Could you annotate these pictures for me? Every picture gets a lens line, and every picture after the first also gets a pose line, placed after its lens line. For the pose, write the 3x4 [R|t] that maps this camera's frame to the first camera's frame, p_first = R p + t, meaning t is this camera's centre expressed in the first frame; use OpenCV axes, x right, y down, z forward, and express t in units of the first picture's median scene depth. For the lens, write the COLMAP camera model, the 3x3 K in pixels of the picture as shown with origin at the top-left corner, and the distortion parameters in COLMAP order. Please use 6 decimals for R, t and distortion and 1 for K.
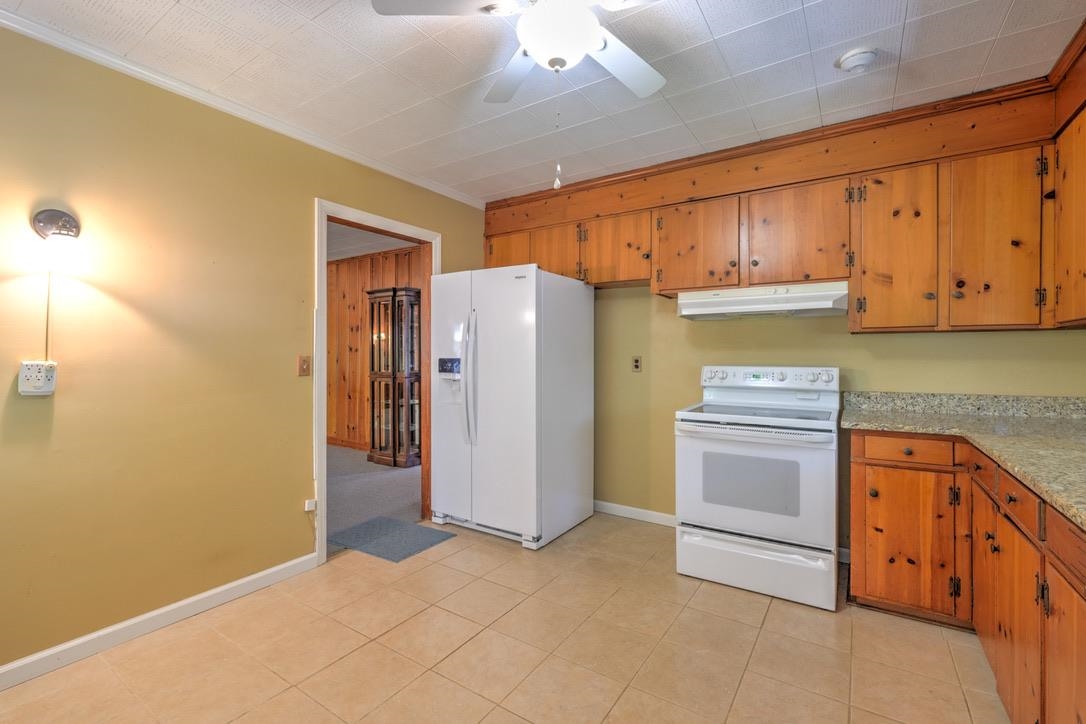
lens RADIAL K [[473.1, 0, 546.1], [0, 473.1, 354.6], [0, 0, 1]] dist [-0.001465, 0.000949]
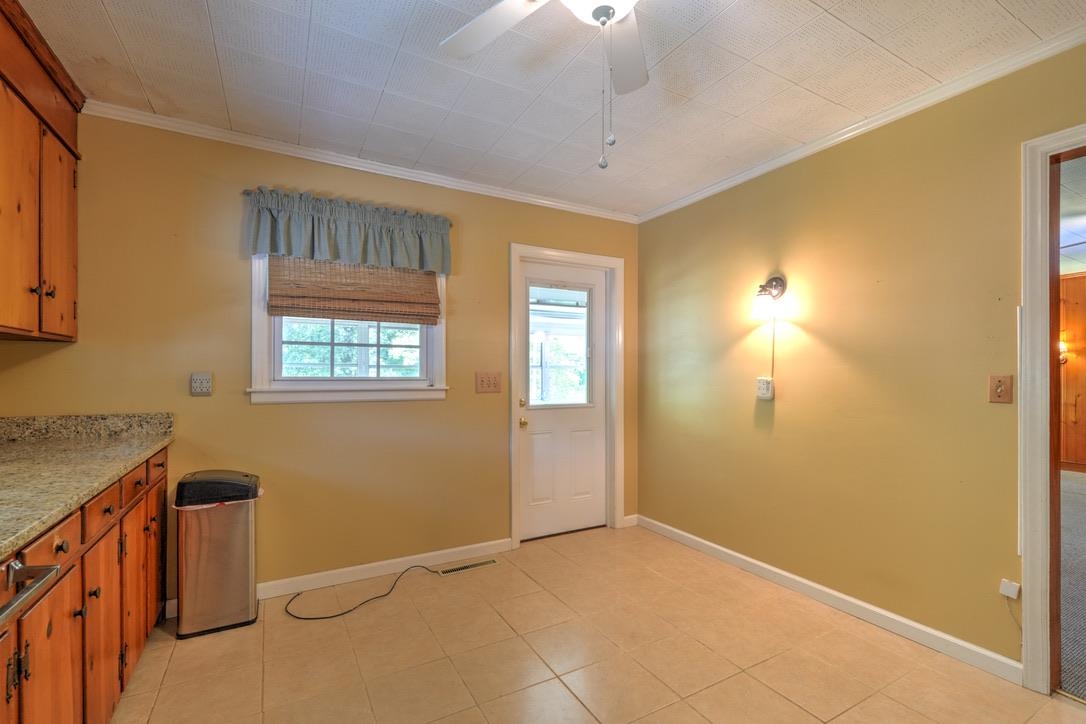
lens RADIAL K [[473.1, 0, 545.6], [0, 473.1, 369.6], [0, 0, 1]] dist [-0.001465, 0.000949]
pose [[-0.450841, -0.004921, -0.892591, 0.215033], [0.000486, 0.999983, -0.005758, -0.000846], [0.892604, -0.003029, -0.450831, 0.347727]]
